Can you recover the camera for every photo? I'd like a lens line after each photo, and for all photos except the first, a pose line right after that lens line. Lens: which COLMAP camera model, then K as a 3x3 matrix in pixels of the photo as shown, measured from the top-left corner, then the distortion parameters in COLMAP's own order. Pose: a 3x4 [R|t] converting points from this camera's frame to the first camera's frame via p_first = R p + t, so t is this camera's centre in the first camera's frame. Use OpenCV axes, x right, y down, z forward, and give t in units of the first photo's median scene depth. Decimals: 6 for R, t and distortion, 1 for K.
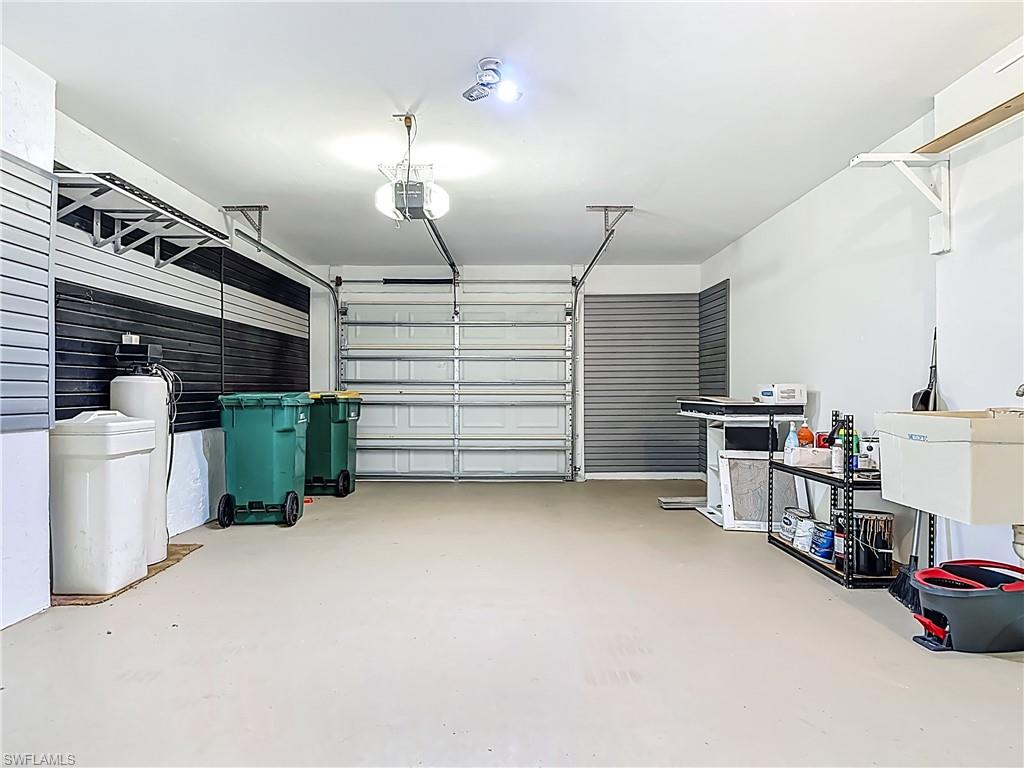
lens RADIAL K [[542.9, 0, 510.9], [0, 542.9, 385.7], [0, 0, 1]] dist [0.015325, -0.019727]
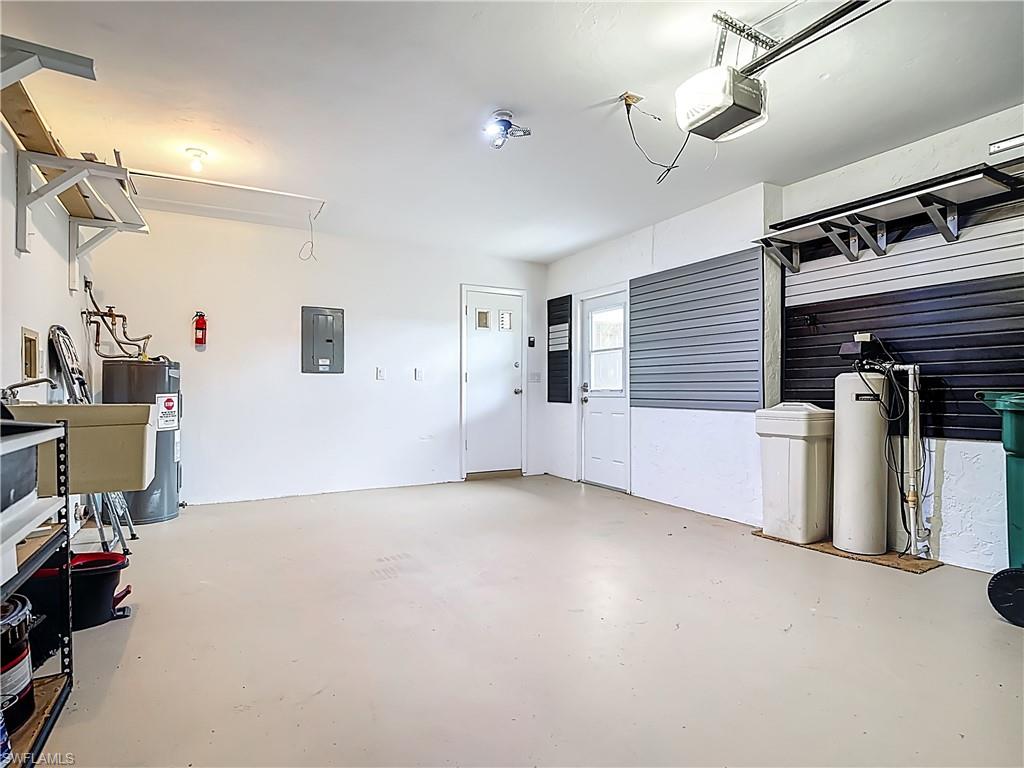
lens RADIAL K [[542.9, 0, 511.3], [0, 542.9, 383.3], [0, 0, 1]] dist [0.015325, -0.019727]
pose [[-0.875672, 0.000775, -0.482905, 0.411725], [0.001139, 0.999999, -0.000462, 0.002936], [0.482904, -0.000955, -0.875673, 1.607362]]
